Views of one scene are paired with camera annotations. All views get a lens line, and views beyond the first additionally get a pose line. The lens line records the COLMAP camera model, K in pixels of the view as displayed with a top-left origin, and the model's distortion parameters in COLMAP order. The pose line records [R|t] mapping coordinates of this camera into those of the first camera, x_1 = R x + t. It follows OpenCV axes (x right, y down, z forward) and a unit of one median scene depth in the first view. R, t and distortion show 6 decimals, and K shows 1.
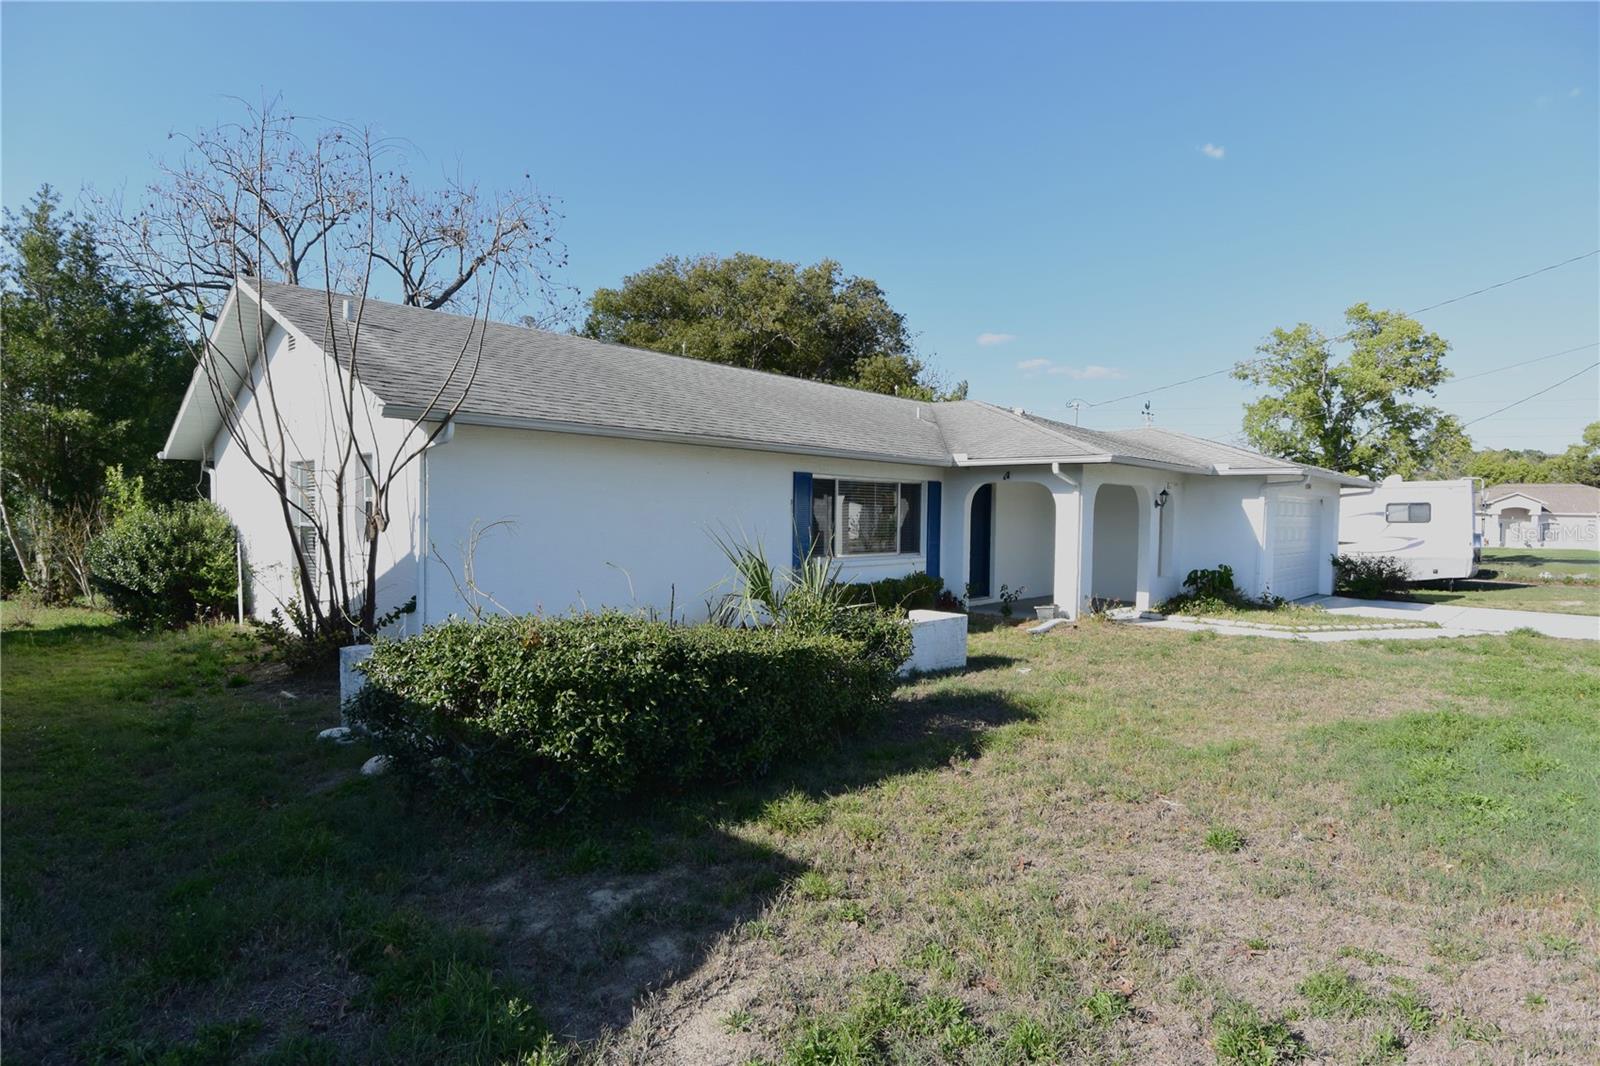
lens RADIAL K [[838.4, 0, 807.3], [0, 838.4, 543.7], [0, 0, 1]] dist [-0.001753, -0.026488]
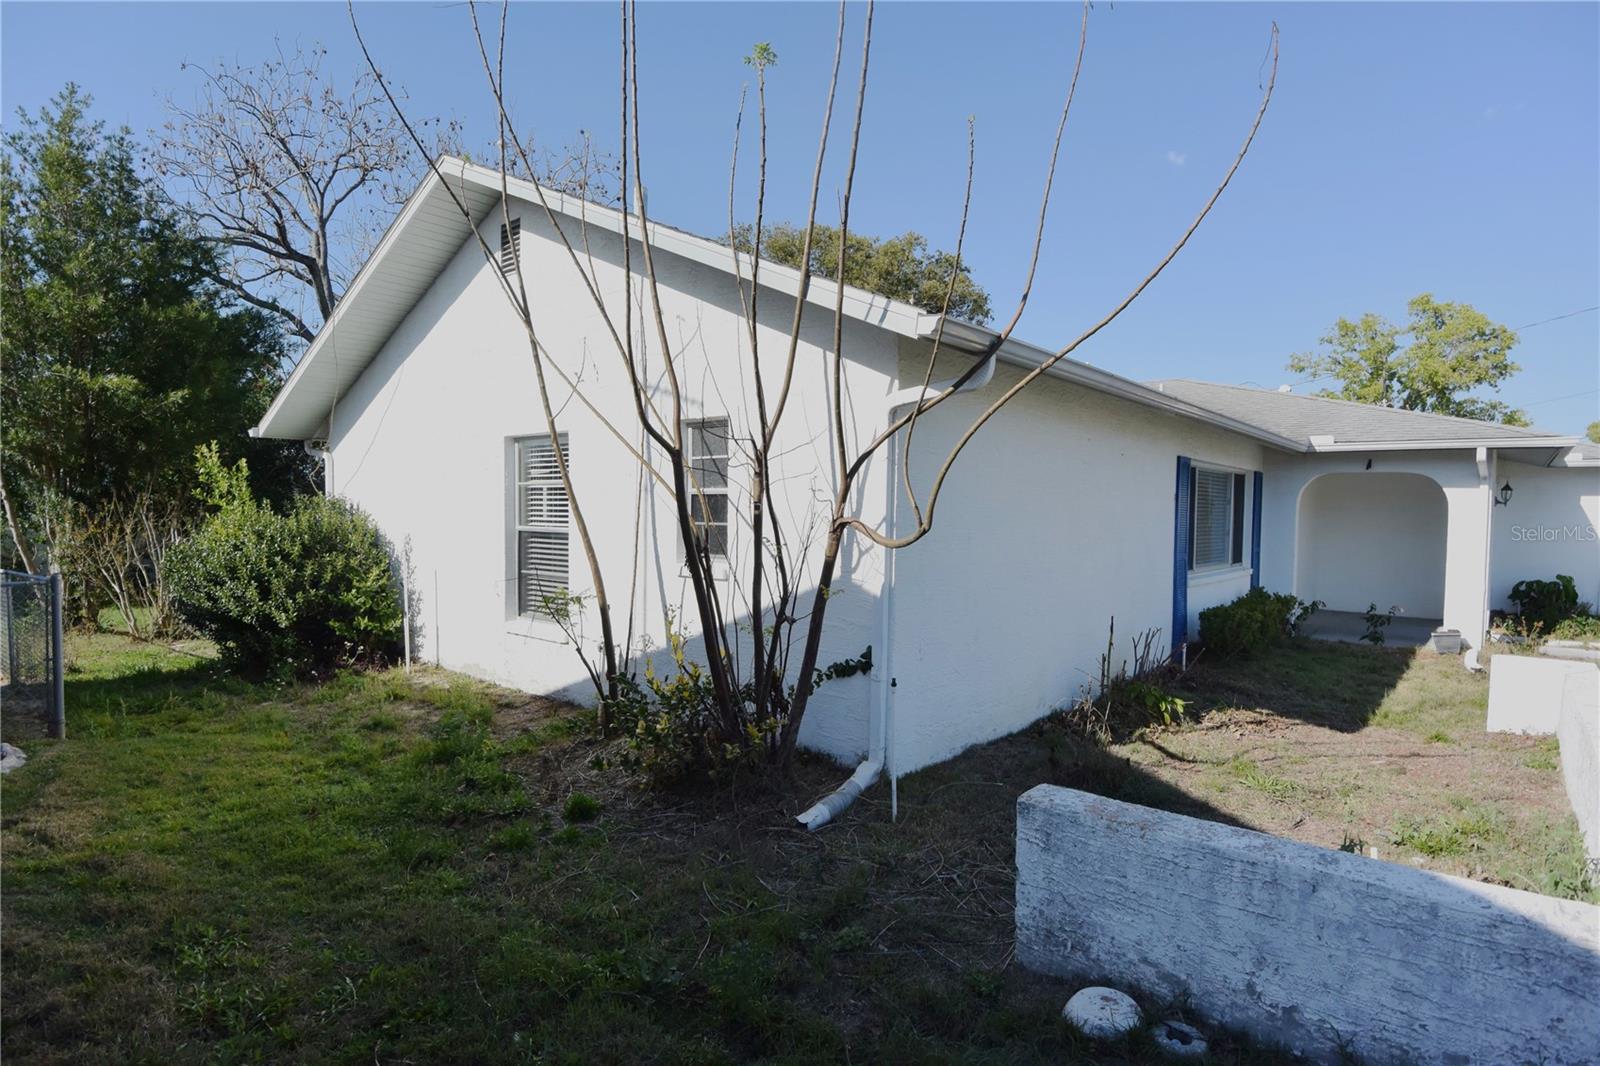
lens RADIAL K [[842.6, 0, 808.1], [0, 842.6, 539.7], [0, 0, 1]] dist [-0.004353, -0.025793]
pose [[0.999105, -0.001110, 0.042277, -0.285098], [0.001212, 0.999996, -0.002386, -0.008655], [-0.042274, 0.002435, 0.999103, 0.213630]]
